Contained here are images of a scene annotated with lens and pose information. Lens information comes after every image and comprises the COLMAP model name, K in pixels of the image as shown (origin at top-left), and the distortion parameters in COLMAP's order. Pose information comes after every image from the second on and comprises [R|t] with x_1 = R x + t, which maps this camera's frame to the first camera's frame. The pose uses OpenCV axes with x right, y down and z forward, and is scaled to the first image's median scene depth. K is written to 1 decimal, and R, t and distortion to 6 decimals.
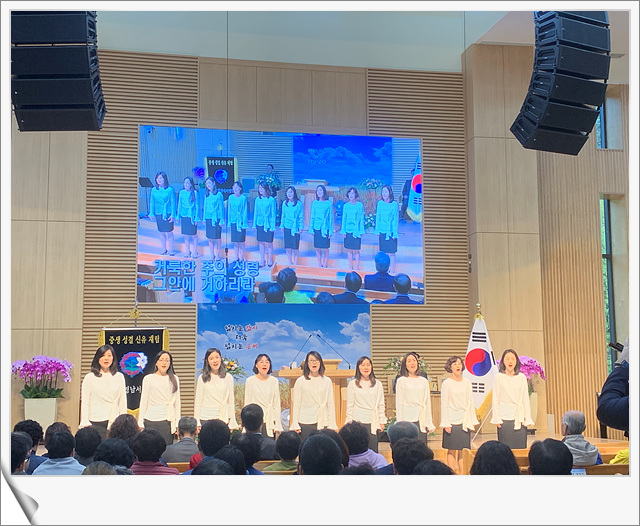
lens RADIAL K [[1075.6, 0, 323.4], [0, 1075.6, 258.0], [0, 0, 1]] dist [0.087935, 0.000000]
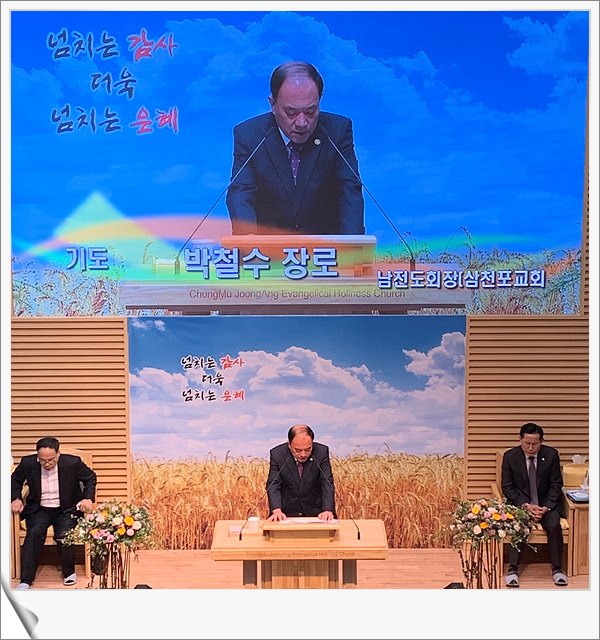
lens RADIAL K [[1642.8, 0, 313.4], [0, 1642.8, 323.3], [0, 0, 1]] dist [0.125501, 0.000000]
pose [[0.973773, 0.059061, -0.219723, 0.159985], [0.019436, 0.940598, 0.338965, -0.243508], [0.226690, -0.334345, 0.914781, 0.302788]]
